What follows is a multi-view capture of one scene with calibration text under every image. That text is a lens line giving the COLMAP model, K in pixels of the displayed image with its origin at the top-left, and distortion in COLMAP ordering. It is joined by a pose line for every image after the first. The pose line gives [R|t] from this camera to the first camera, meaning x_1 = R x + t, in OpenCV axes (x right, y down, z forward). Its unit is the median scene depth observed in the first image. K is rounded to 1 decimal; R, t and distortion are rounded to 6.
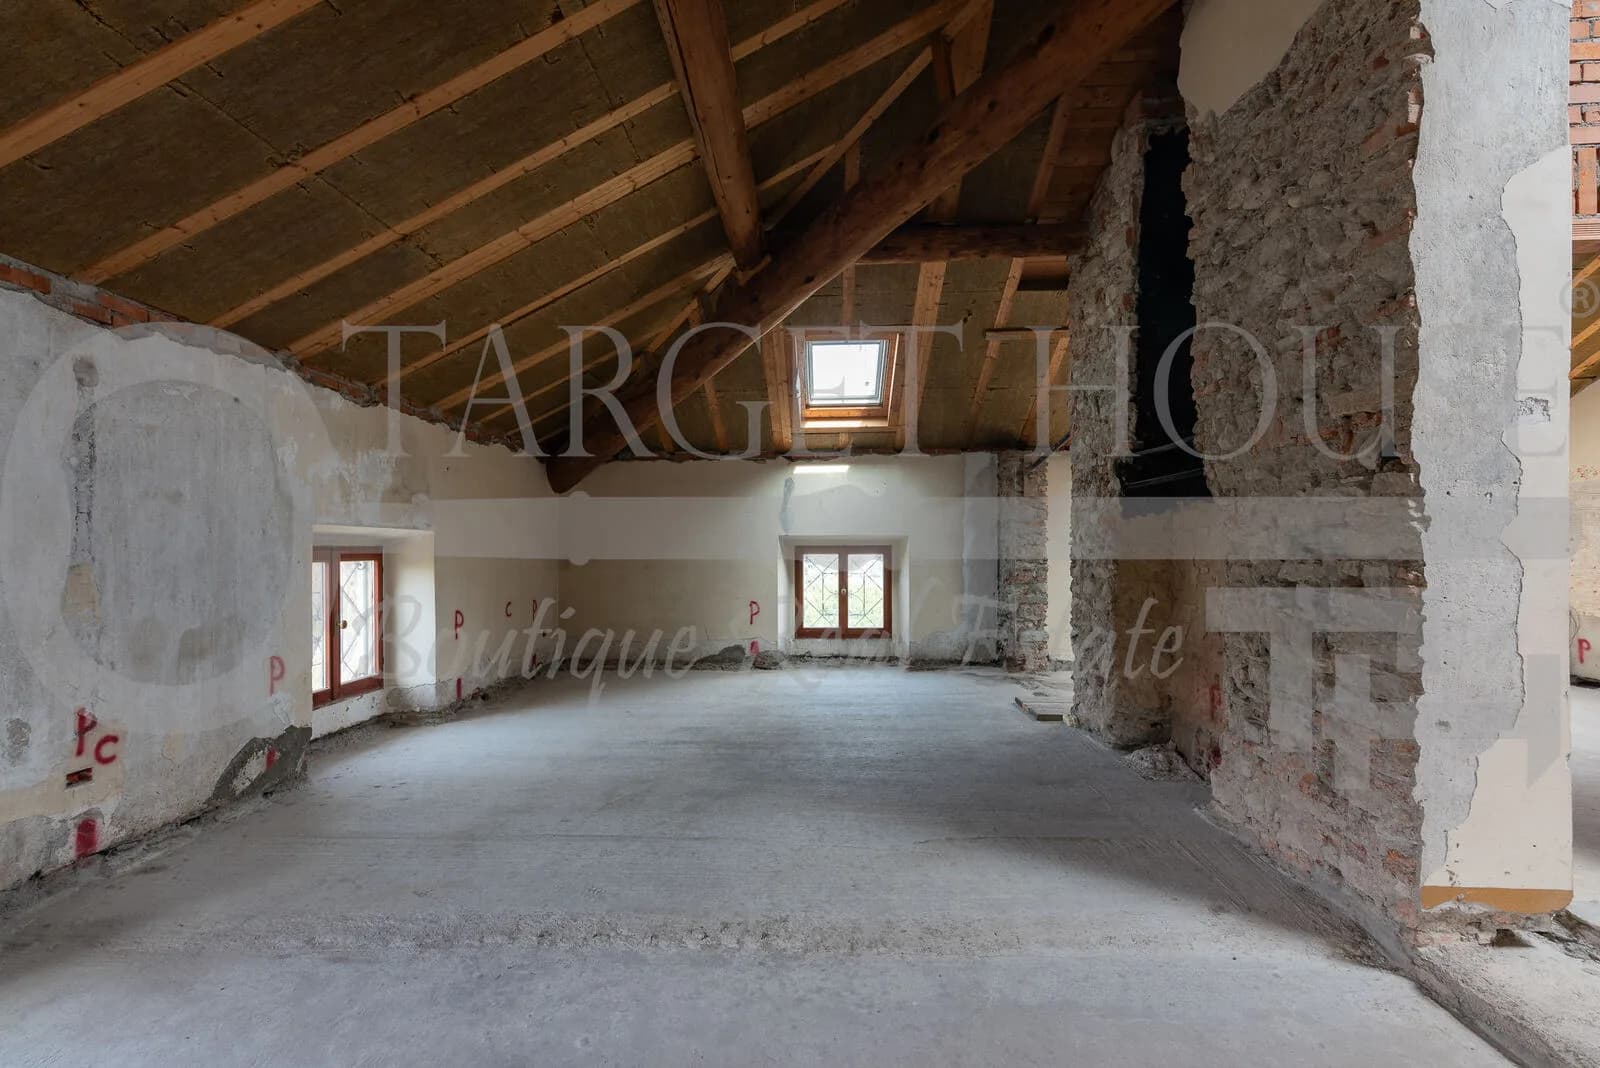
lens RADIAL K [[723.4, 0, 795.5], [0, 723.4, 548.7], [0, 0, 1]] dist [-0.000361, -0.000148]
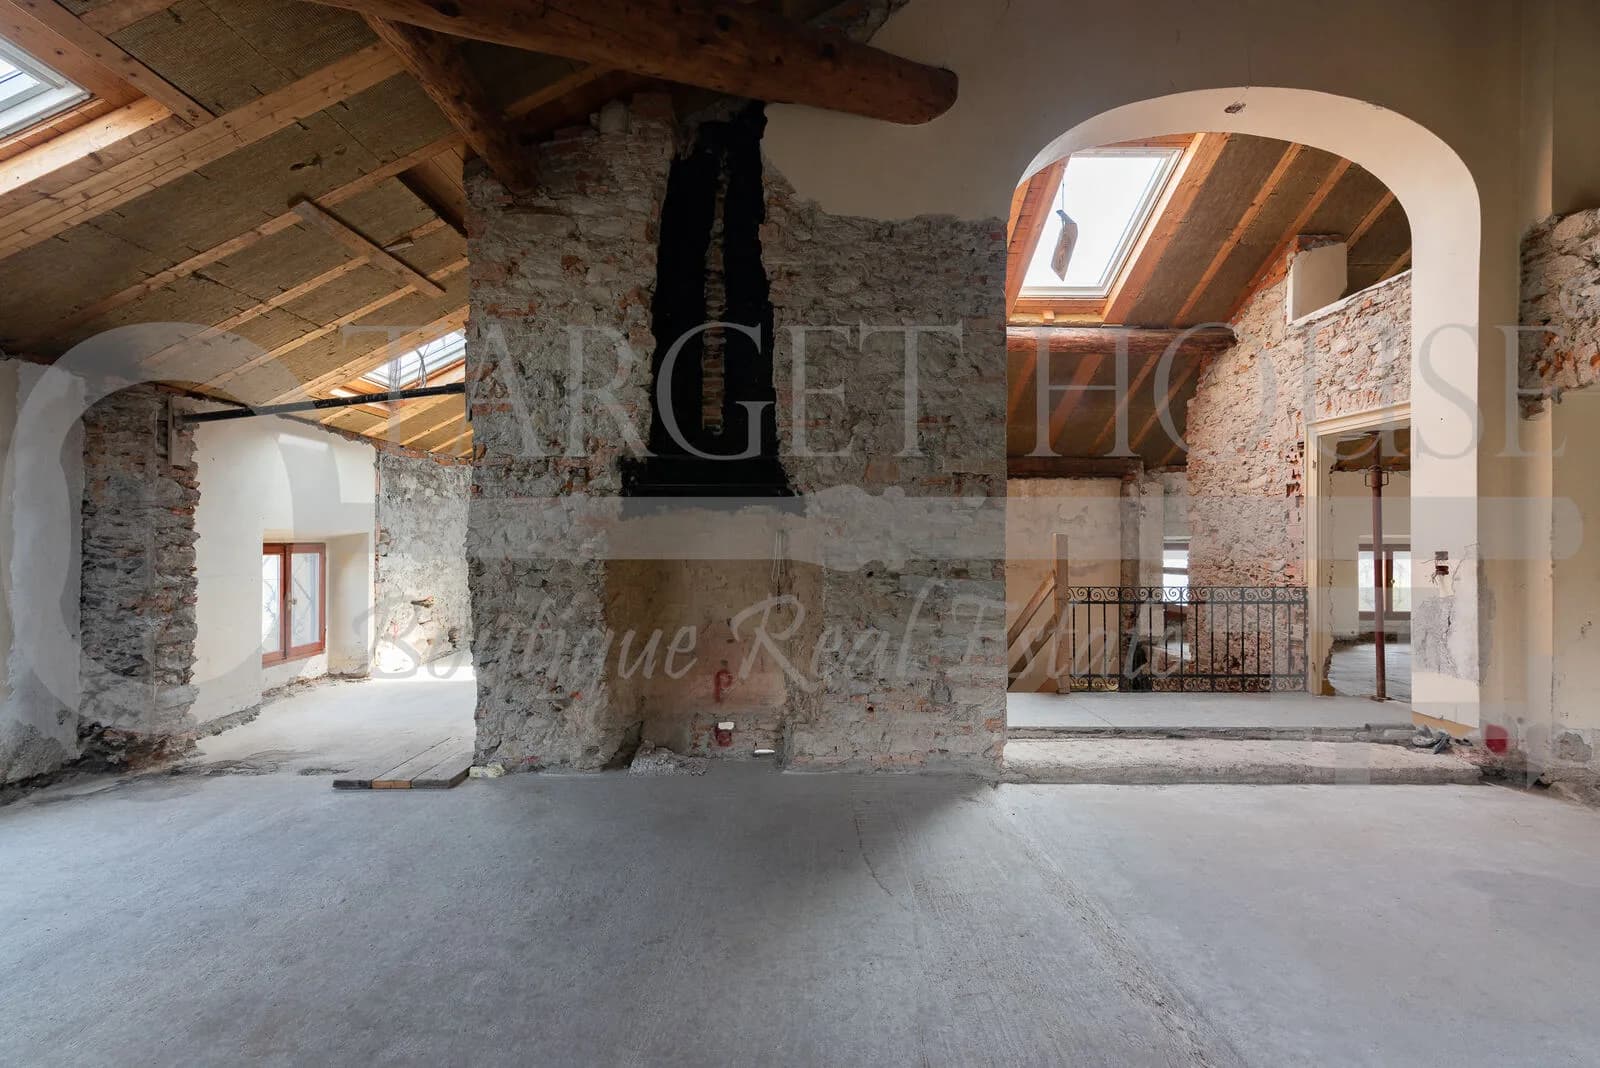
lens RADIAL K [[728.0, 0, 792.0], [0, 728.0, 536.1], [0, 0, 1]] dist [0.013256, -0.000098]
pose [[-0.058901, 0.008195, 0.998230, -0.723530], [-0.000781, 0.999966, -0.008256, -0.018839], [-0.998264, -0.001266, -0.058893, 1.192632]]
